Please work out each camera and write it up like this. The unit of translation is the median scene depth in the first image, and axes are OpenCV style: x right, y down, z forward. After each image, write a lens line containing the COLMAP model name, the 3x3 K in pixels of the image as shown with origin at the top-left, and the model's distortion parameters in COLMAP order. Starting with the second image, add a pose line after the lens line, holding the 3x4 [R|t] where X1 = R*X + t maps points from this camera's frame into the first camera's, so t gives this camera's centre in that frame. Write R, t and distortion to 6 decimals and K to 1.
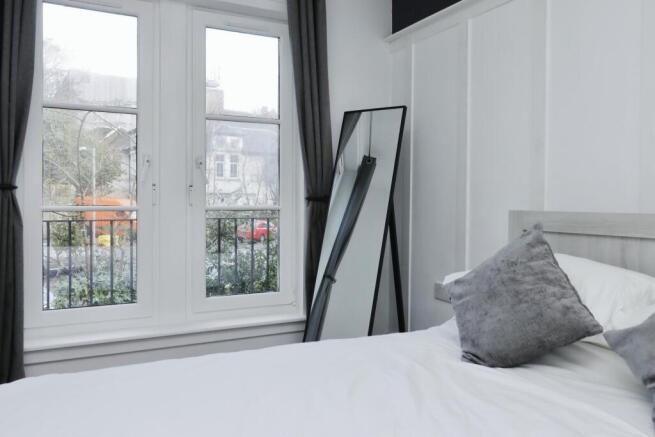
lens RADIAL K [[497.0, 0, 328.4], [0, 497.0, 199.5], [0, 0, 1]] dist [0.002655, 0.001775]
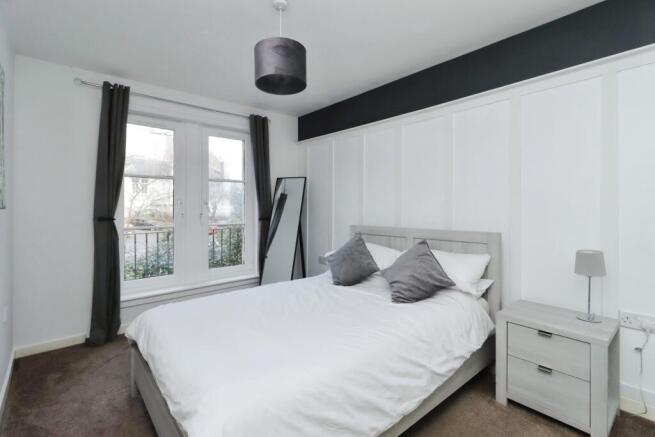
lens RADIAL K [[301.2, 0, 334.8], [0, 301.2, 204.4], [0, 0, 1]] dist [0.001145, 0.000184]
pose [[0.955969, -0.002415, 0.293458, -0.144740], [0.002530, 0.999997, -0.000010, -0.080373], [-0.293457, 0.000752, 0.955972, -0.403463]]
